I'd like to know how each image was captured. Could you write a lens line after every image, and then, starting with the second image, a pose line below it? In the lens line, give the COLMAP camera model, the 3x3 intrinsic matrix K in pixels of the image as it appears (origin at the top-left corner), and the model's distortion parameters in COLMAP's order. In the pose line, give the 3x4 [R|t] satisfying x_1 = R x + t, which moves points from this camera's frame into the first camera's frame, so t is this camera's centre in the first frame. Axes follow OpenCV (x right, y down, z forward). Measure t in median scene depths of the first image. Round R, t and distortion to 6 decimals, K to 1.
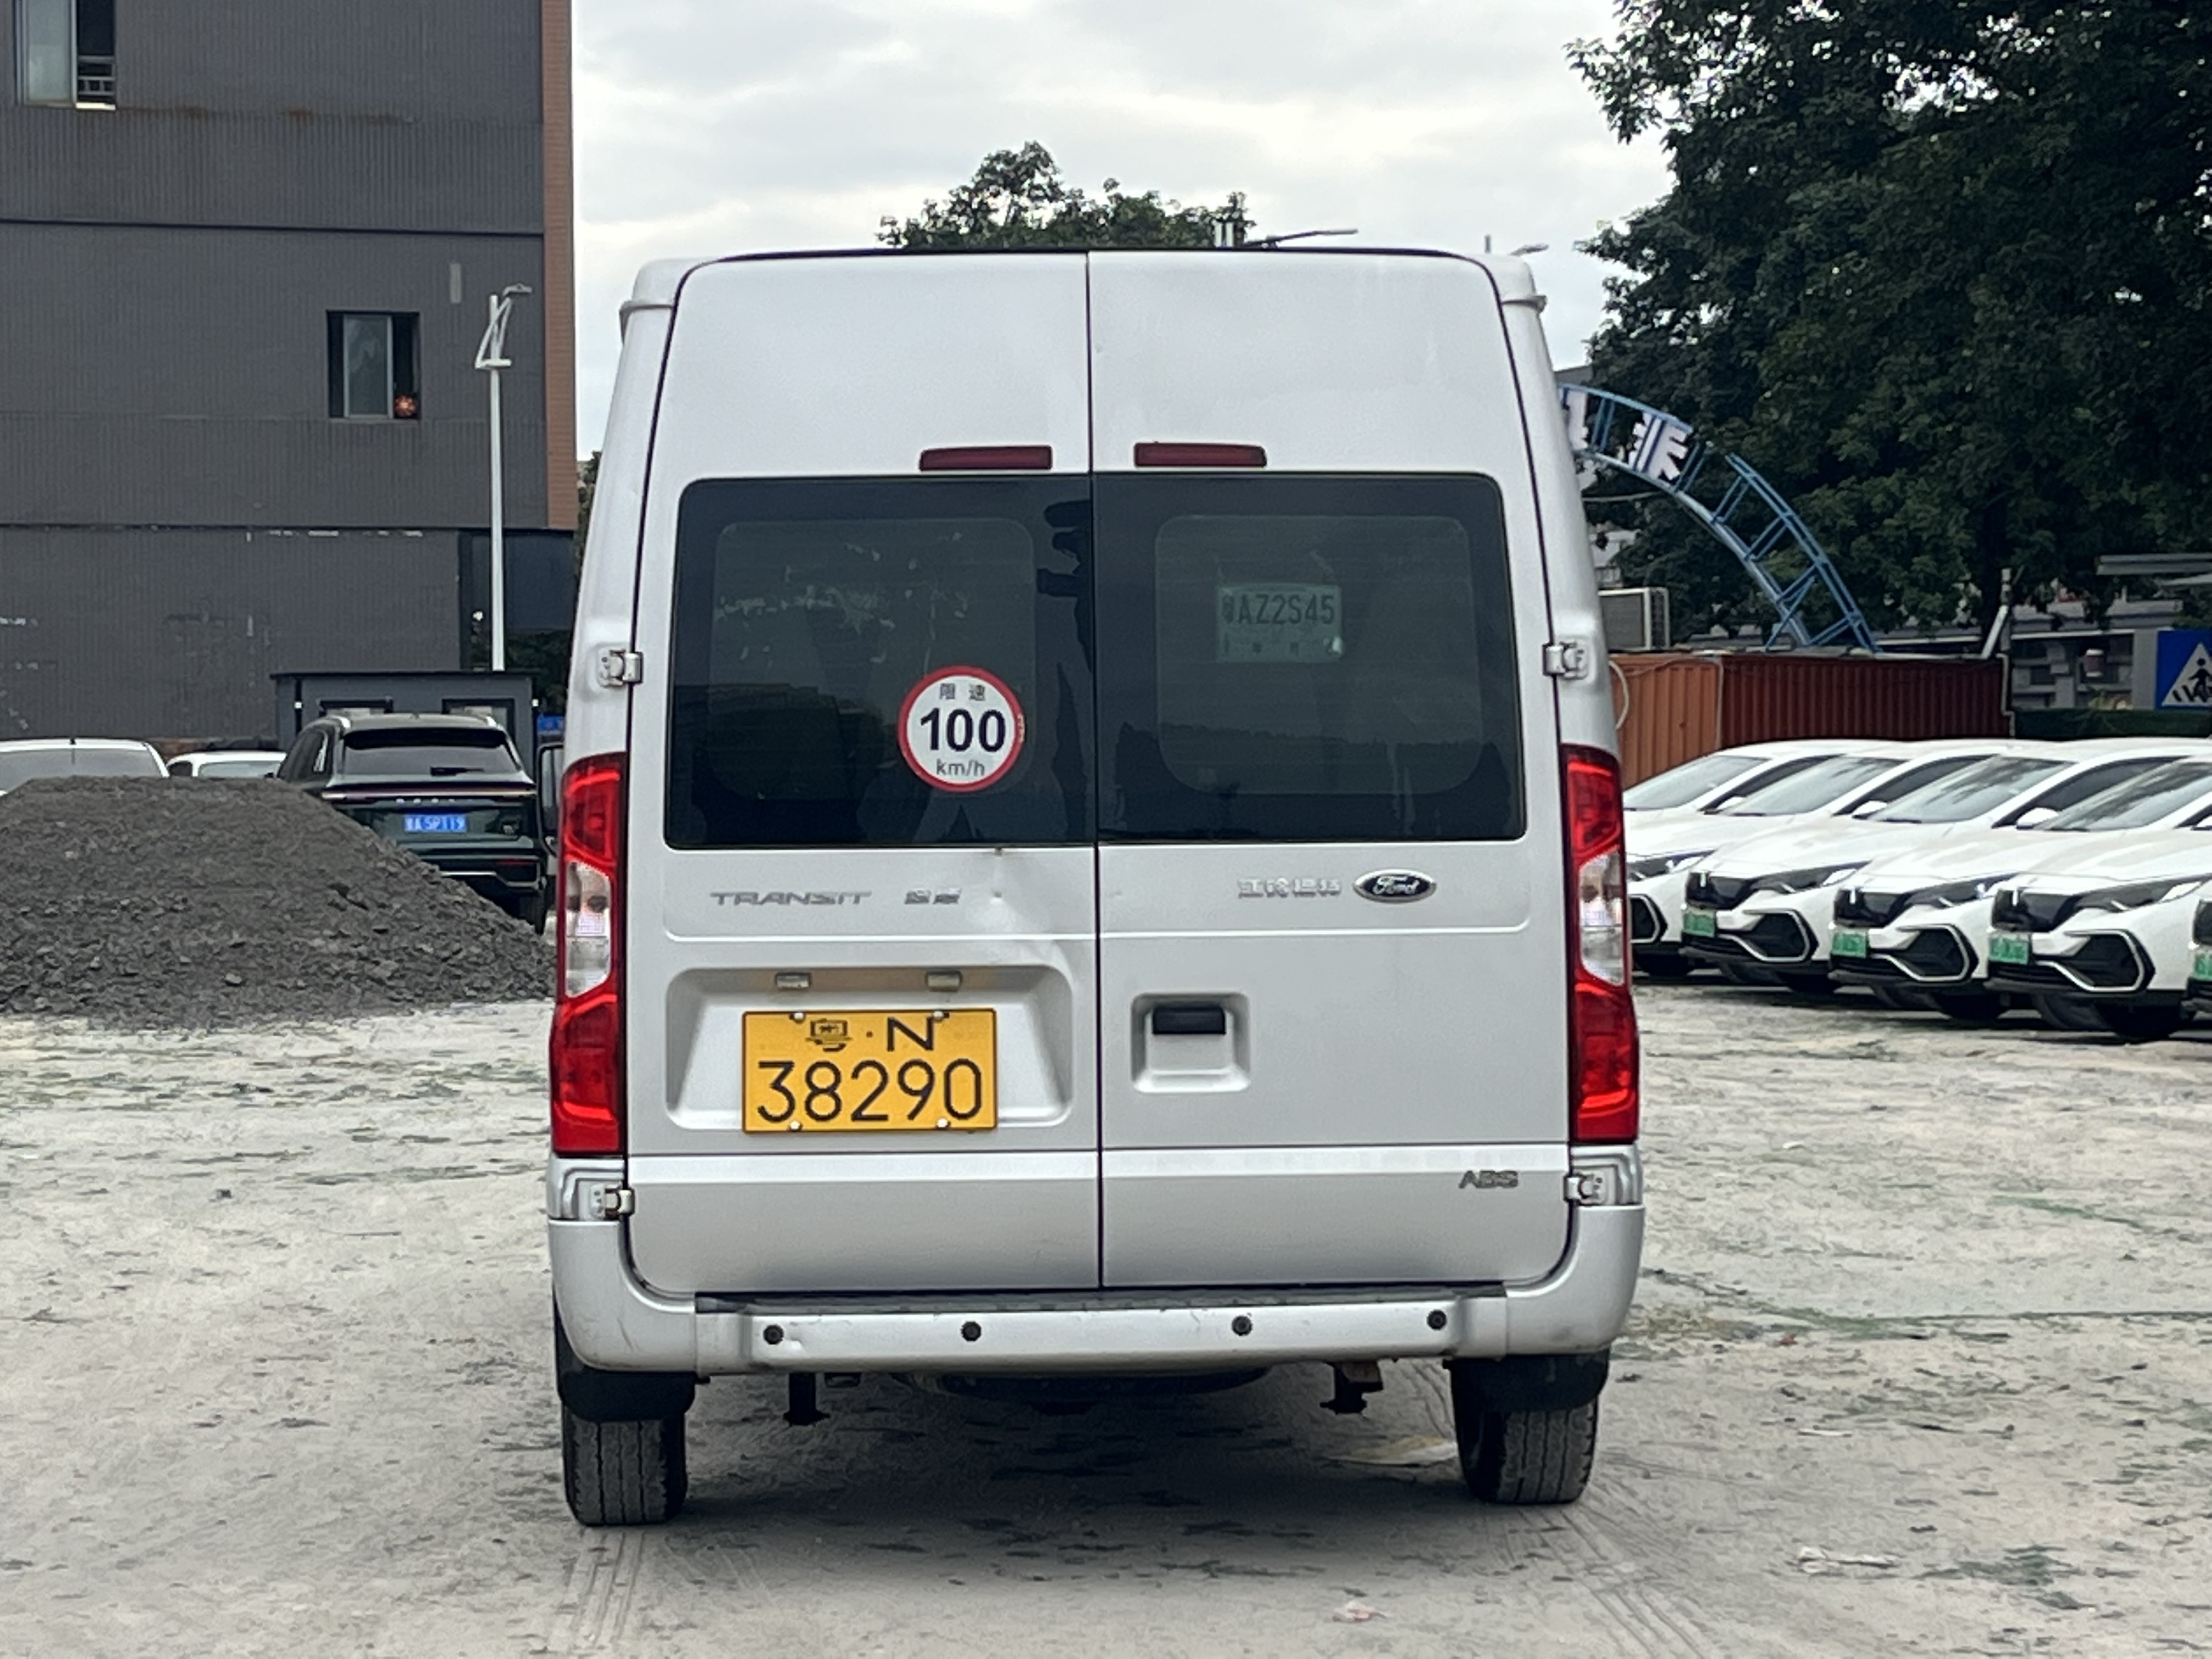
lens RADIAL K [[5406.6, 0, 1106.0], [0, 5406.6, 829.5], [0, 0, 1]] dist [0.168051, -0.664494]
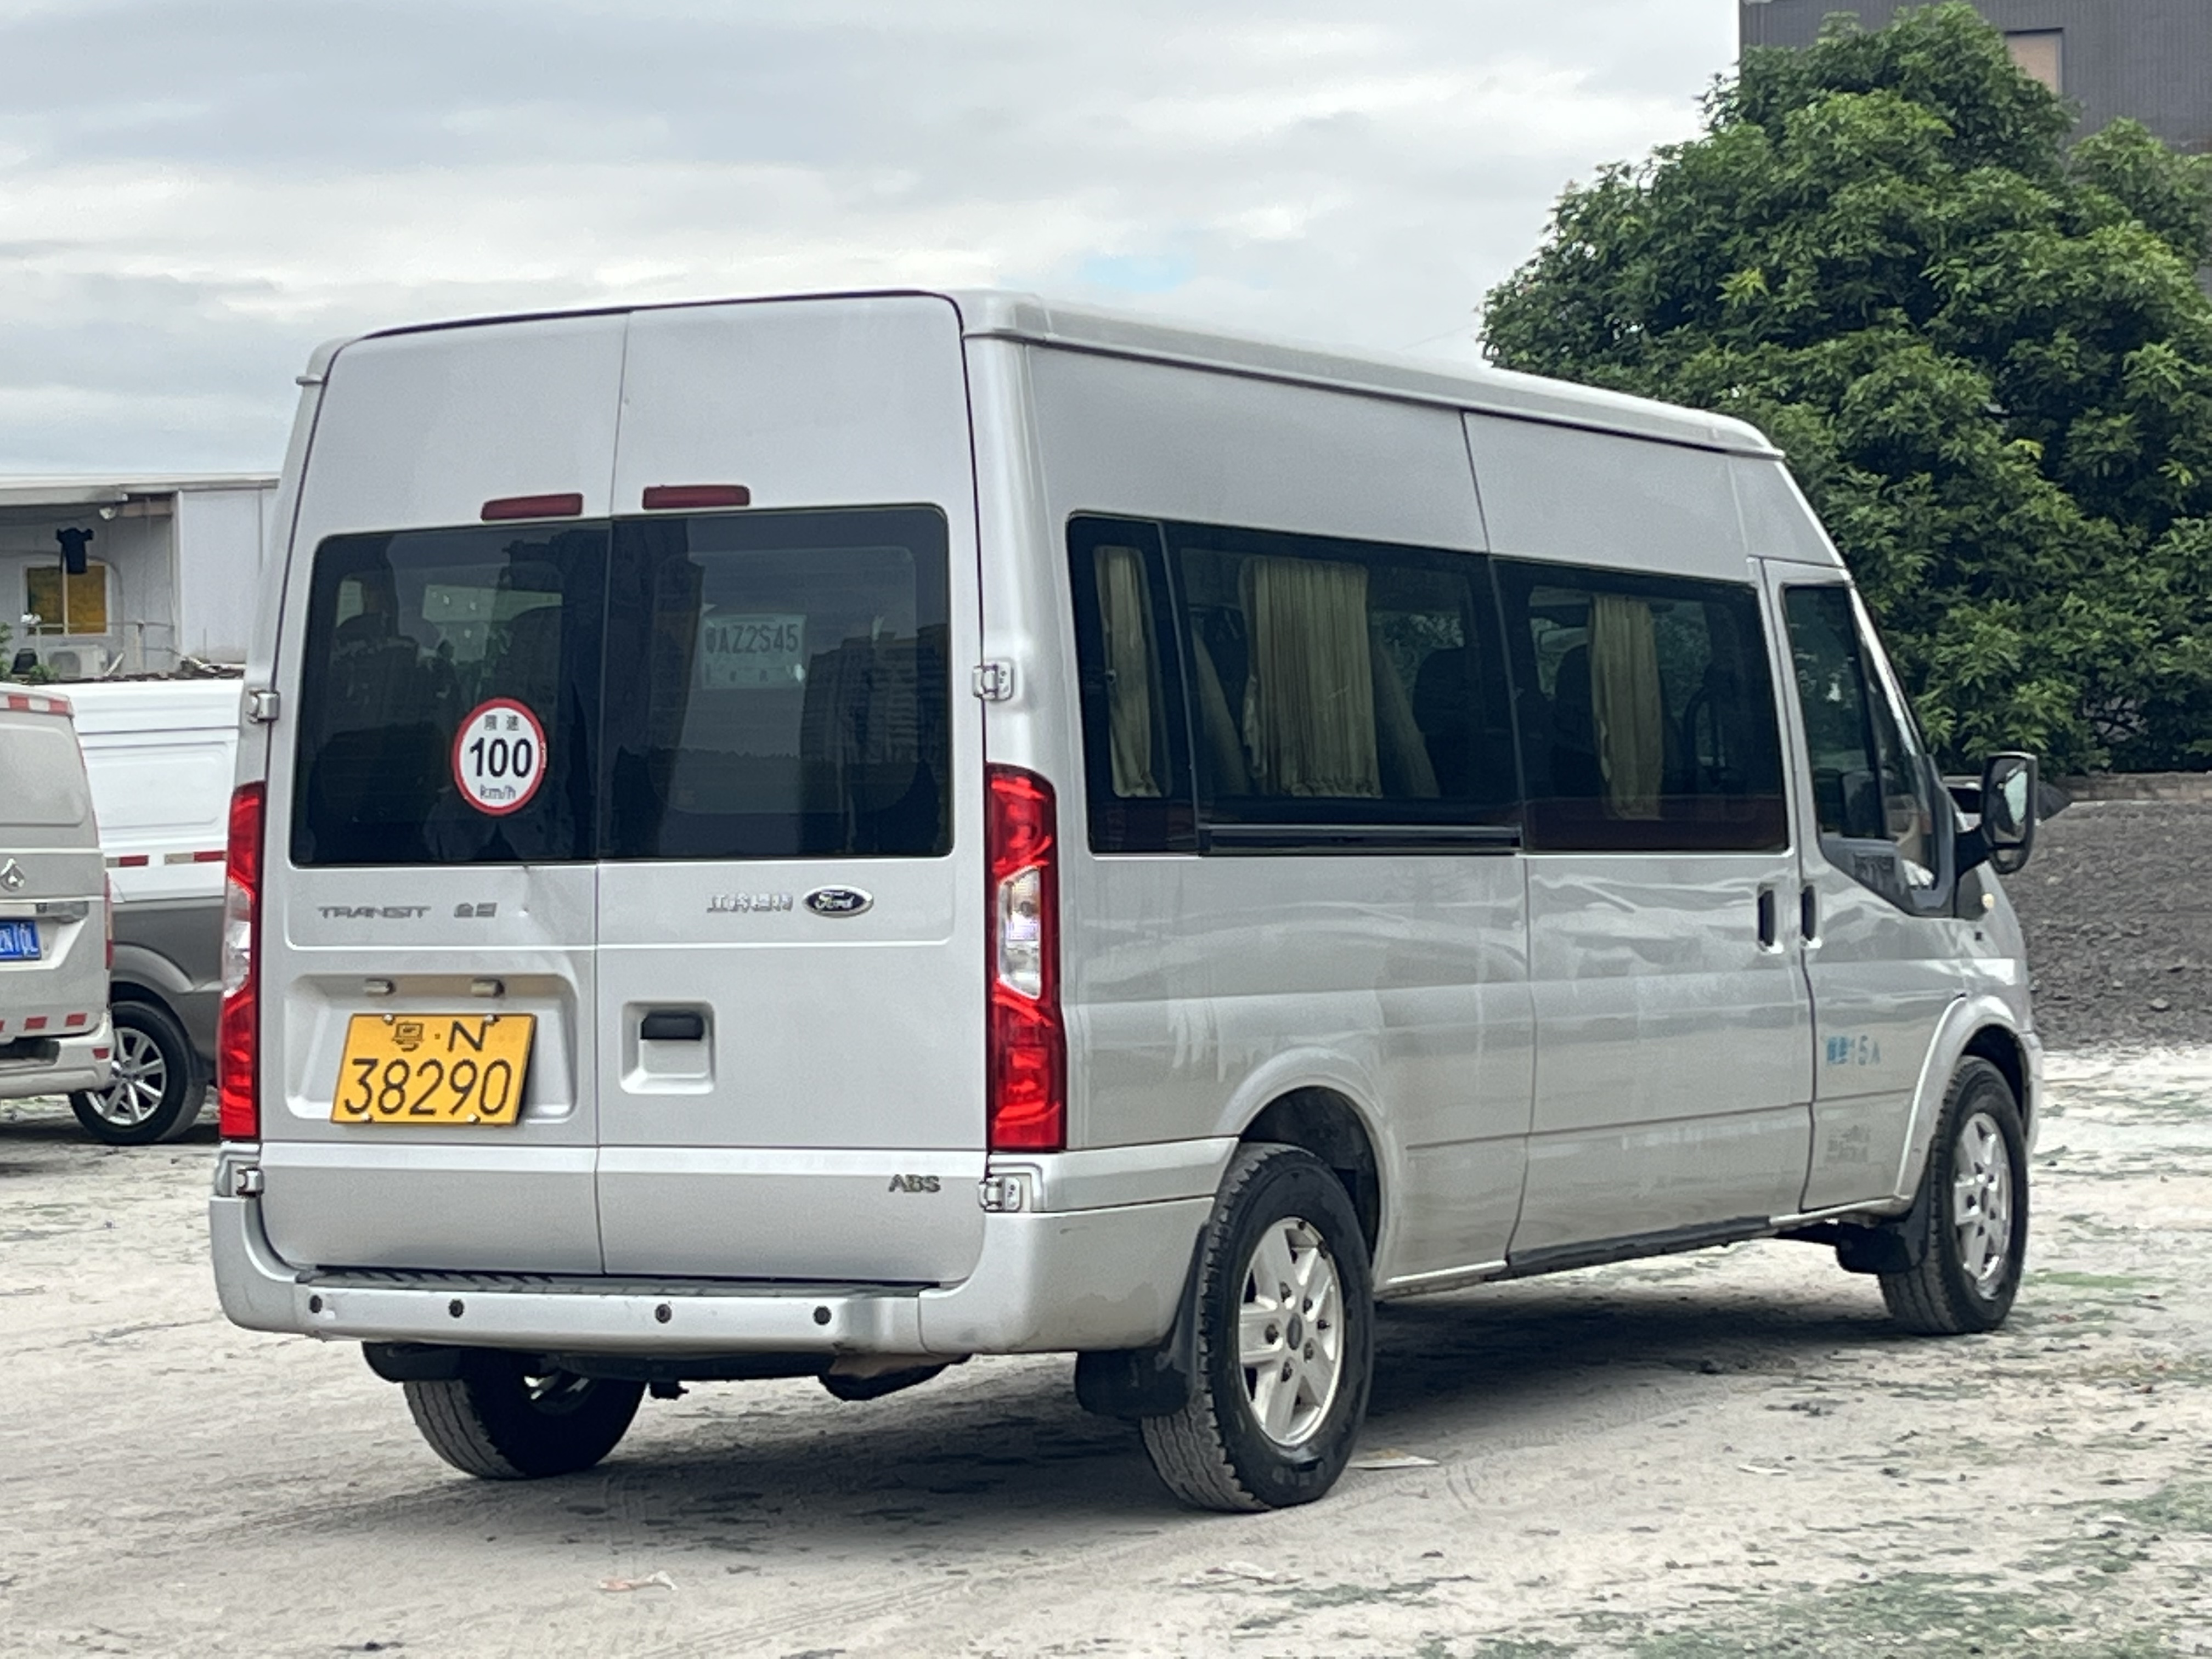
lens RADIAL K [[5406.6, 0, 1106.0], [0, 5406.6, 829.5], [0, 0, 1]] dist [0.168051, -0.664494]
pose [[0.840610, -0.006727, -0.541599, 0.666075], [0.003776, 0.999971, -0.006559, 0.003709], [0.541627, 0.003469, 0.840612, 0.148484]]
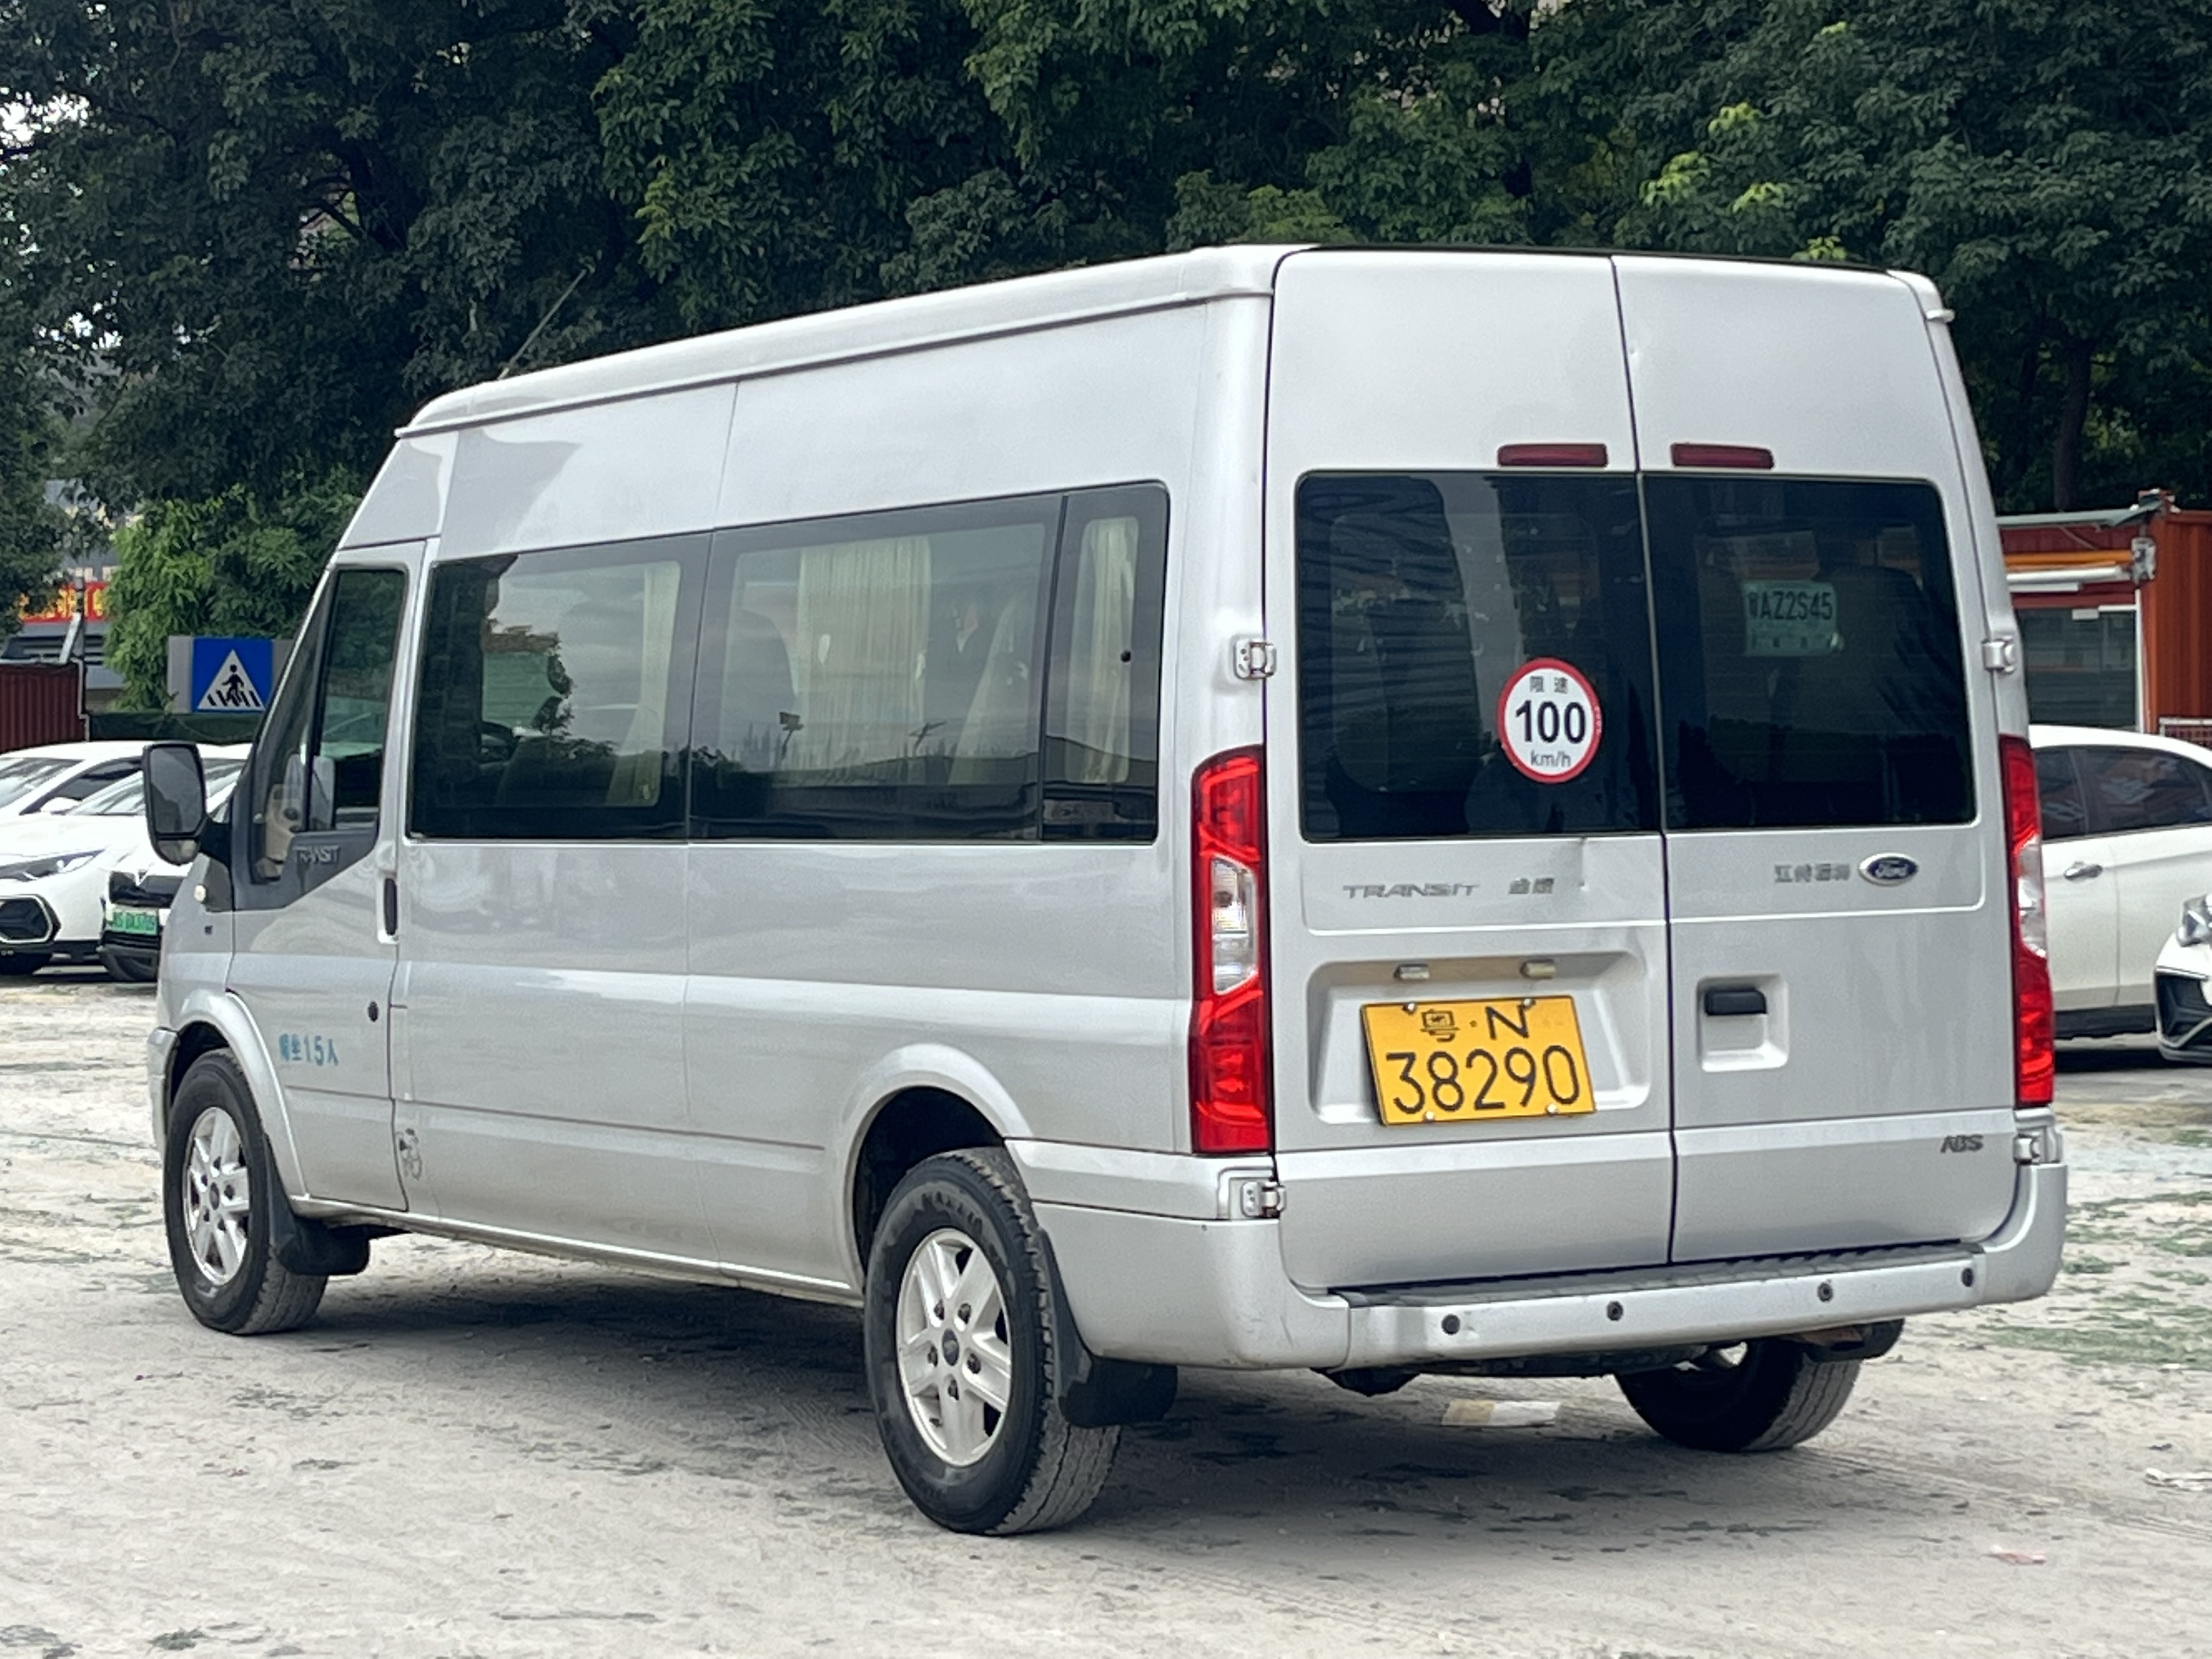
lens RADIAL K [[5135.5, 0, 1106.0], [0, 5135.5, 829.5], [0, 0, 1]] dist [0.069861, -0.131131]
pose [[0.888314, -0.011410, 0.459095, -0.544030], [0.011392, 0.999931, 0.002808, -0.001818], [-0.459095, 0.002736, 0.888383, 0.179582]]
